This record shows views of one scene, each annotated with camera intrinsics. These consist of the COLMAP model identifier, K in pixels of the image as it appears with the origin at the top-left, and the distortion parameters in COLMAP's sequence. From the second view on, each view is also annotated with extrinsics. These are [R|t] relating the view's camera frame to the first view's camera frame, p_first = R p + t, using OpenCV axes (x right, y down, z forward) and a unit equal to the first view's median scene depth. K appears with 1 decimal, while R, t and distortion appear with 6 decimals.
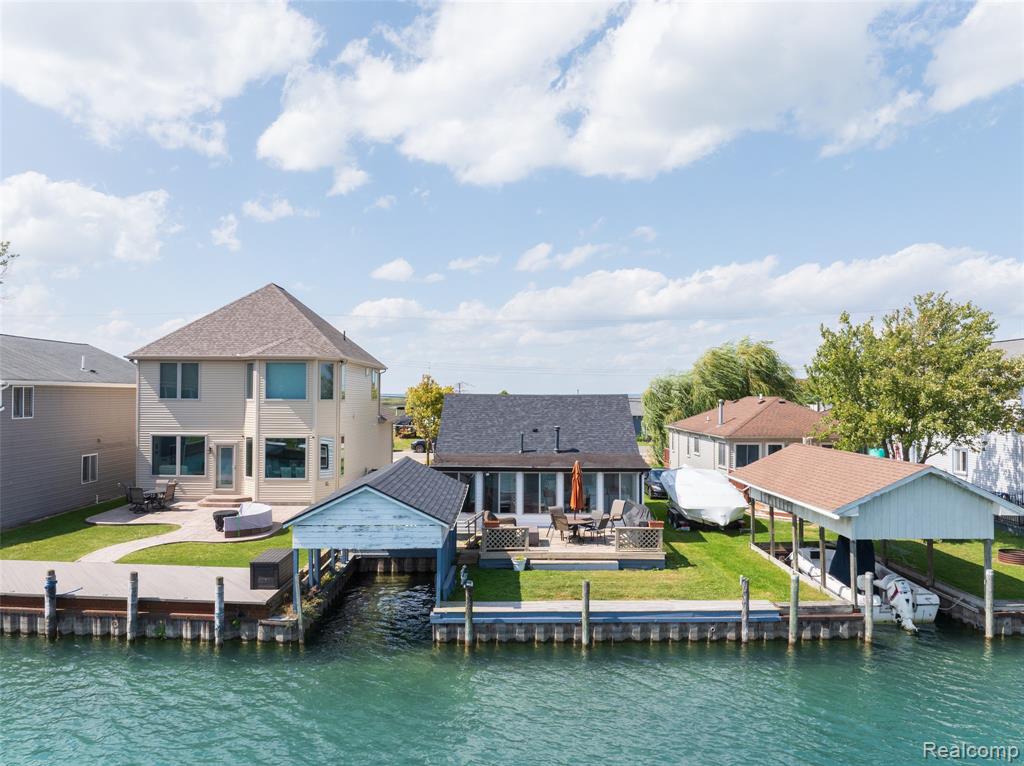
lens RADIAL K [[724.5, 0, 512.0], [0, 724.5, 383.0], [0, 0, 1]] dist [-0.051102, 0.024066]
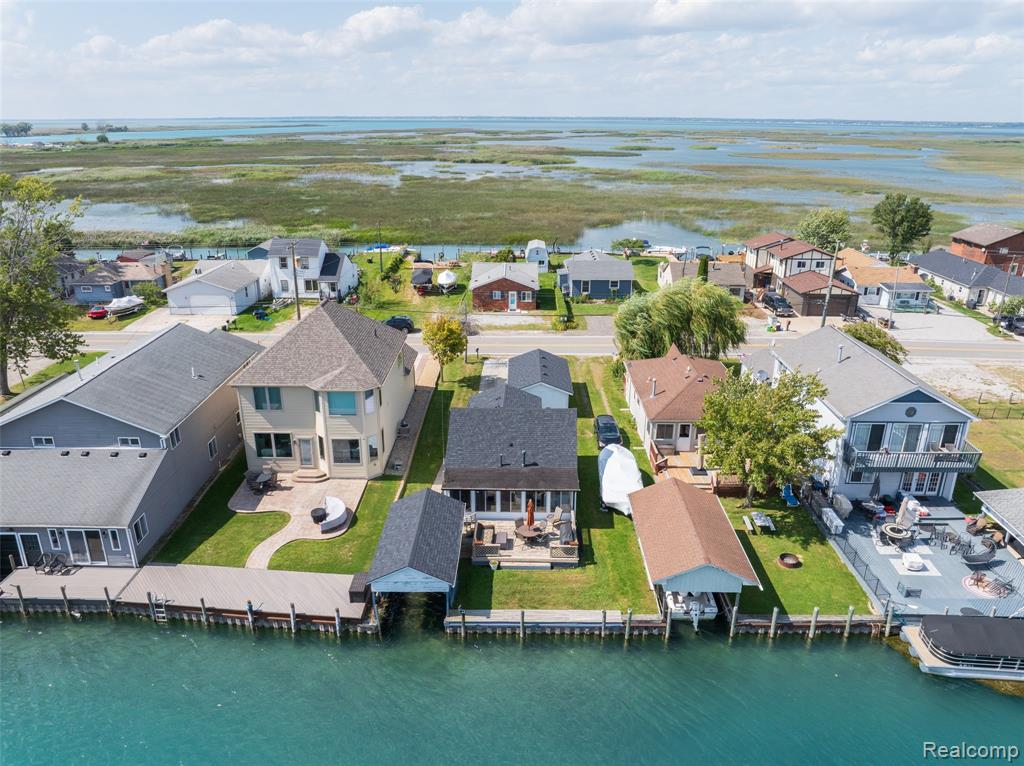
lens RADIAL K [[724.5, 0, 512.0], [0, 724.5, 383.0], [0, 0, 1]] dist [-0.051102, 0.024066]
pose [[0.999686, 0.009526, -0.023188, 0.090159], [-0.000393, 0.930835, 0.365440, -0.804507], [0.025065, -0.365317, 0.930546, -0.472890]]
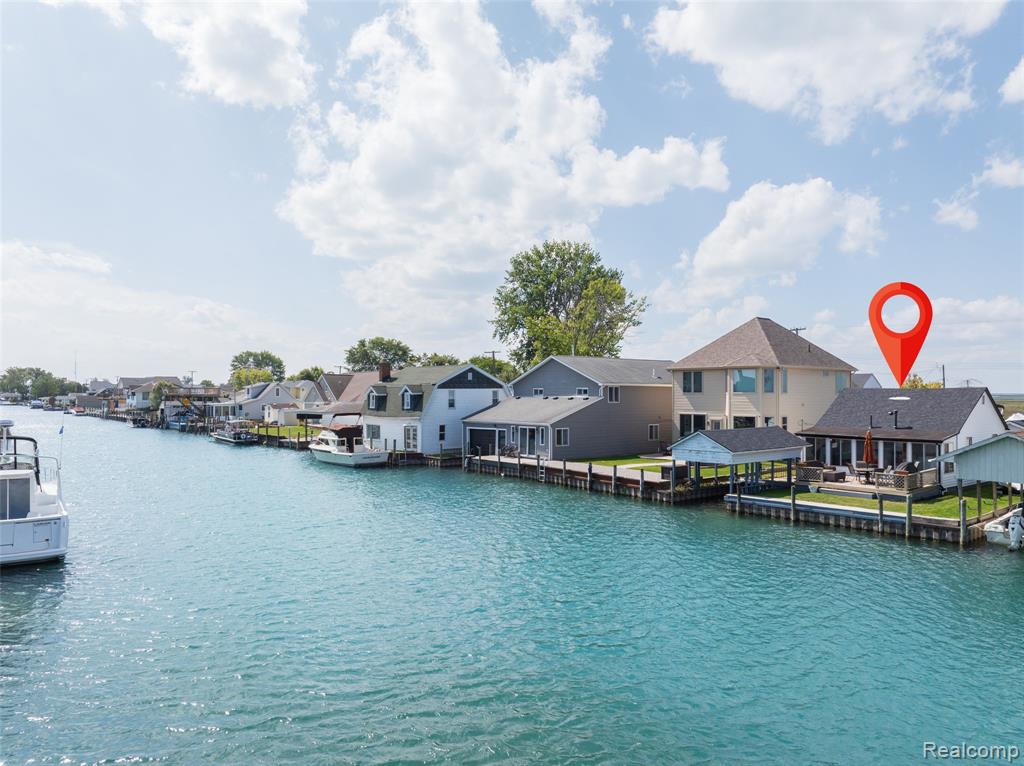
lens RADIAL K [[724.5, 0, 512.0], [0, 724.5, 383.0], [0, 0, 1]] dist [-0.051102, 0.024066]
pose [[0.618345, -0.014684, -0.785769, 0.884577], [0.014190, 0.999871, -0.007518, 0.008003], [0.785778, -0.006501, 0.618474, -0.571555]]
